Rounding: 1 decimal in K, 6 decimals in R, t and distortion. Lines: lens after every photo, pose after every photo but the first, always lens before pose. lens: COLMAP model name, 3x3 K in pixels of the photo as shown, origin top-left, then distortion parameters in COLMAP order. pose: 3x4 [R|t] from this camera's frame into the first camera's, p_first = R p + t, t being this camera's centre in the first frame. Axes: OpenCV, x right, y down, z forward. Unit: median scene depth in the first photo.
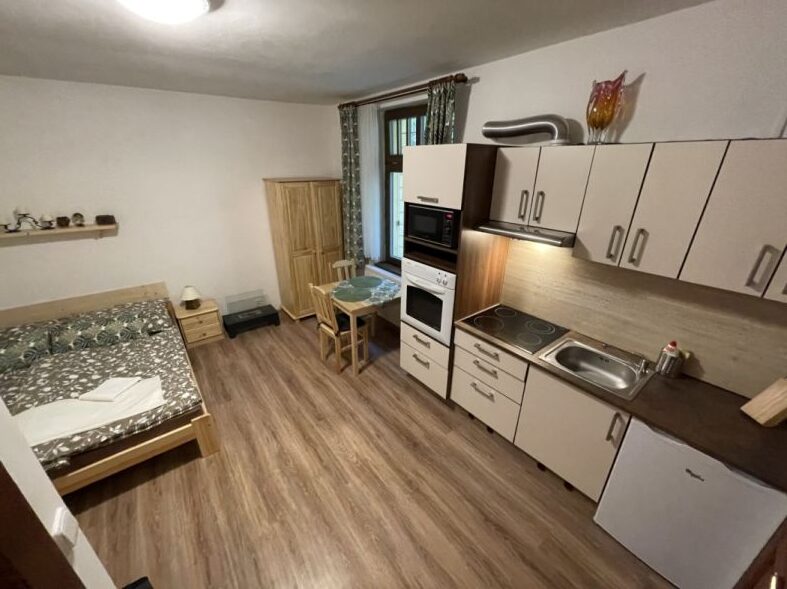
lens RADIAL K [[315.2, 0, 393.0], [0, 315.2, 299.5], [0, 0, 1]] dist [-0.003919, 0.000778]
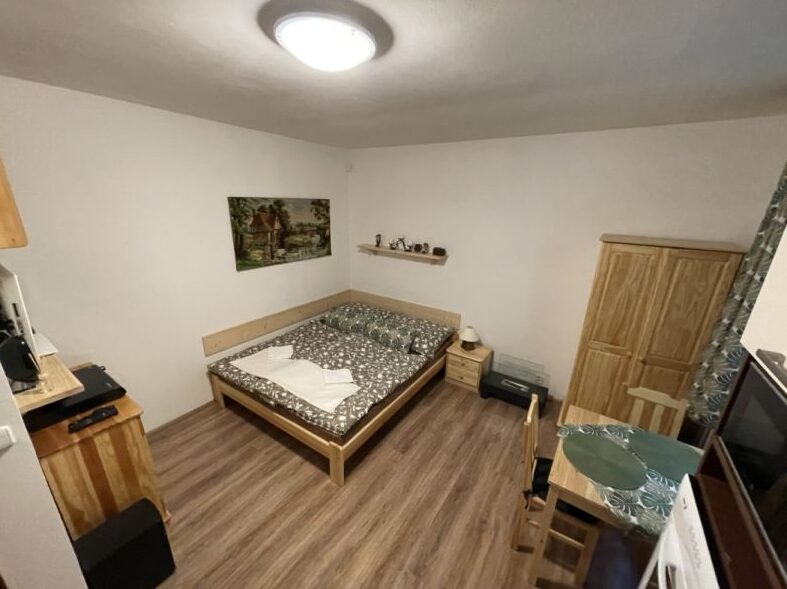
lens RADIAL K [[315.2, 0, 396.6], [0, 315.2, 299.6], [0, 0, 1]] dist [-0.003919, 0.000778]
pose [[0.318451, 0.297207, -0.900143, 0.179257], [-0.403988, 0.901578, 0.154759, -0.224196], [0.857544, 0.314364, 0.407177, 0.461240]]
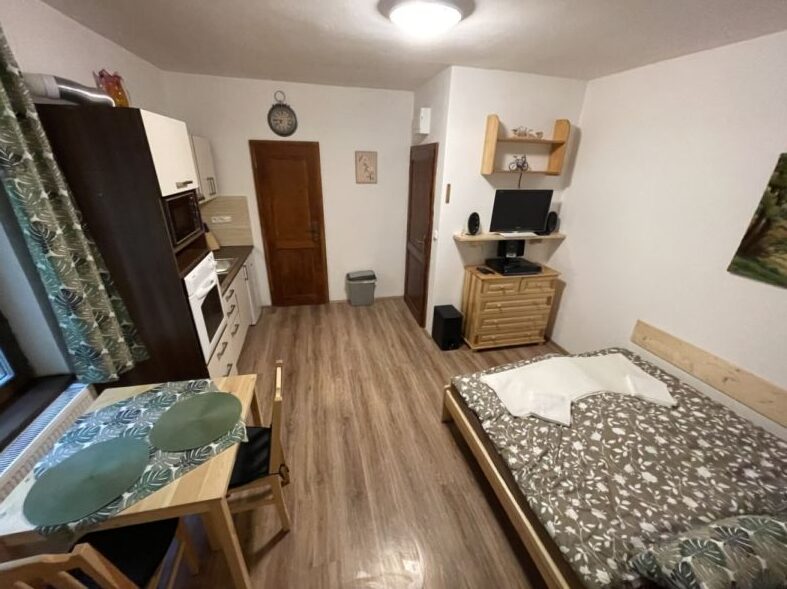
lens RADIAL K [[315.2, 0, 389.8], [0, 315.2, 296.3], [0, 0, 1]] dist [-0.003919, 0.000778]
pose [[-0.906006, -0.192060, 0.377182, -0.592760], [0.140016, 0.704961, 0.695289, -0.486498], [-0.399436, 0.682747, -0.611807, 1.185117]]
